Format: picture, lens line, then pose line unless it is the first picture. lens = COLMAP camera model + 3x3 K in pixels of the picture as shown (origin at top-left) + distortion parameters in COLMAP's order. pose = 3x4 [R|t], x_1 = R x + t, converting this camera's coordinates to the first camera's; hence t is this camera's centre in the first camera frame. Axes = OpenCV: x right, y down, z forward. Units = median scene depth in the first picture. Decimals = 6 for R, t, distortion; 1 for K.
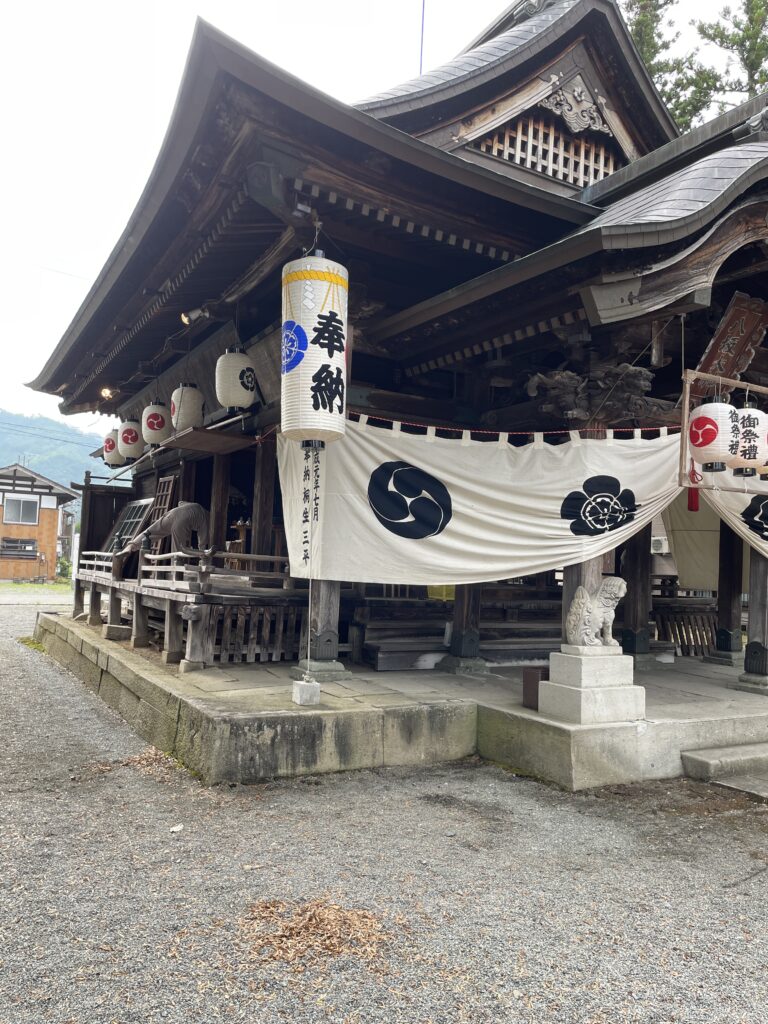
lens RADIAL K [[775.1, 0, 378.0], [0, 775.1, 515.6], [0, 0, 1]] dist [0.097536, -0.125134]
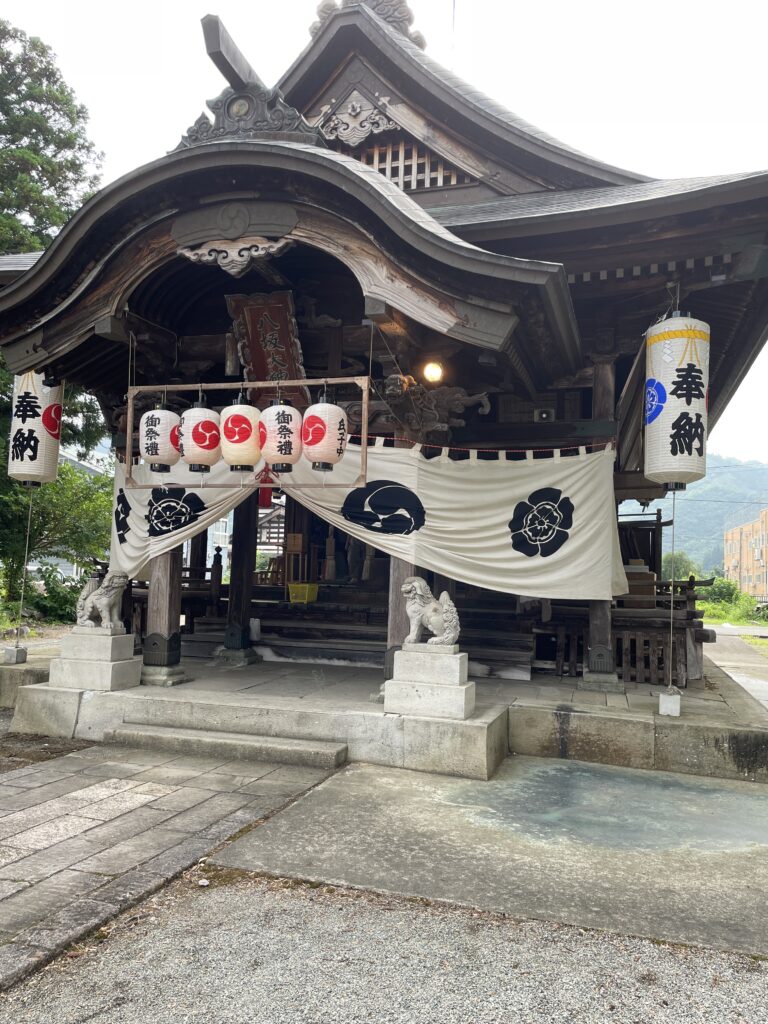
lens RADIAL K [[775.1, 0, 378.0], [0, 775.1, 515.6], [0, 0, 1]] dist [0.097536, -0.125134]
pose [[0.685457, -0.073687, -0.724375, 1.332396], [0.042573, 0.997220, -0.061156, 0.079335], [0.726867, 0.011081, 0.686688, 0.439997]]
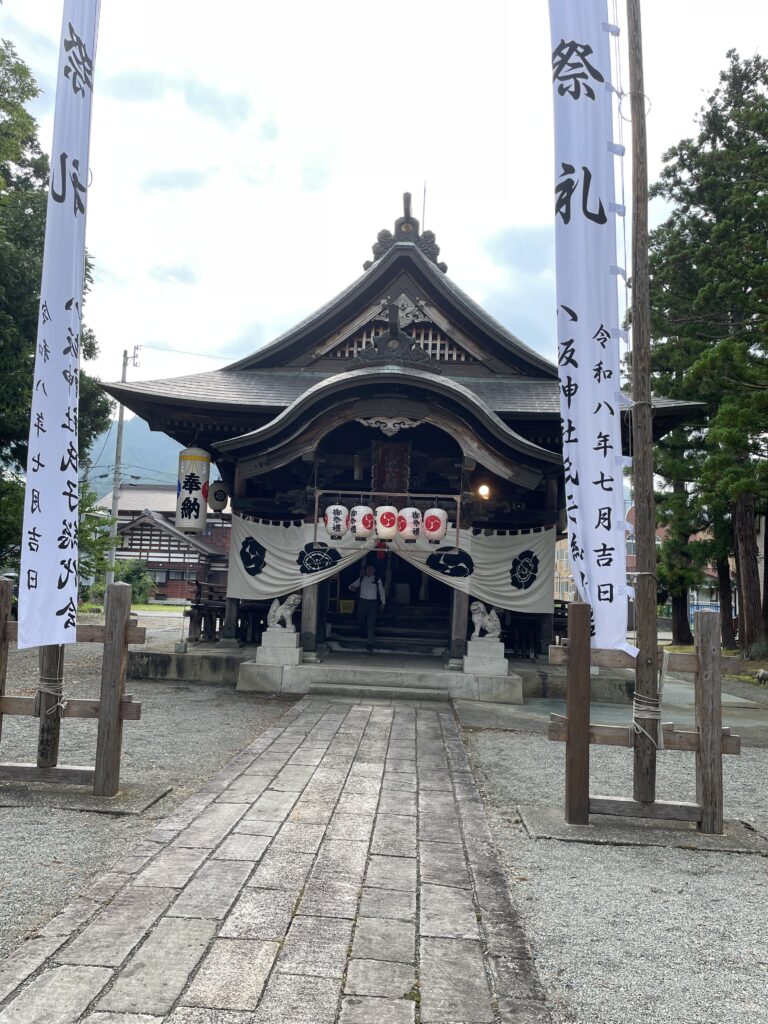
lens RADIAL K [[783.4, 0, 376.5], [0, 783.4, 512.2], [0, 0, 1]] dist [0.104241, -0.096598]
pose [[0.843653, -0.050722, -0.534487, 1.451135], [0.022176, 0.997970, -0.059701, -0.006109], [0.536430, 0.038514, 0.843065, -0.546755]]
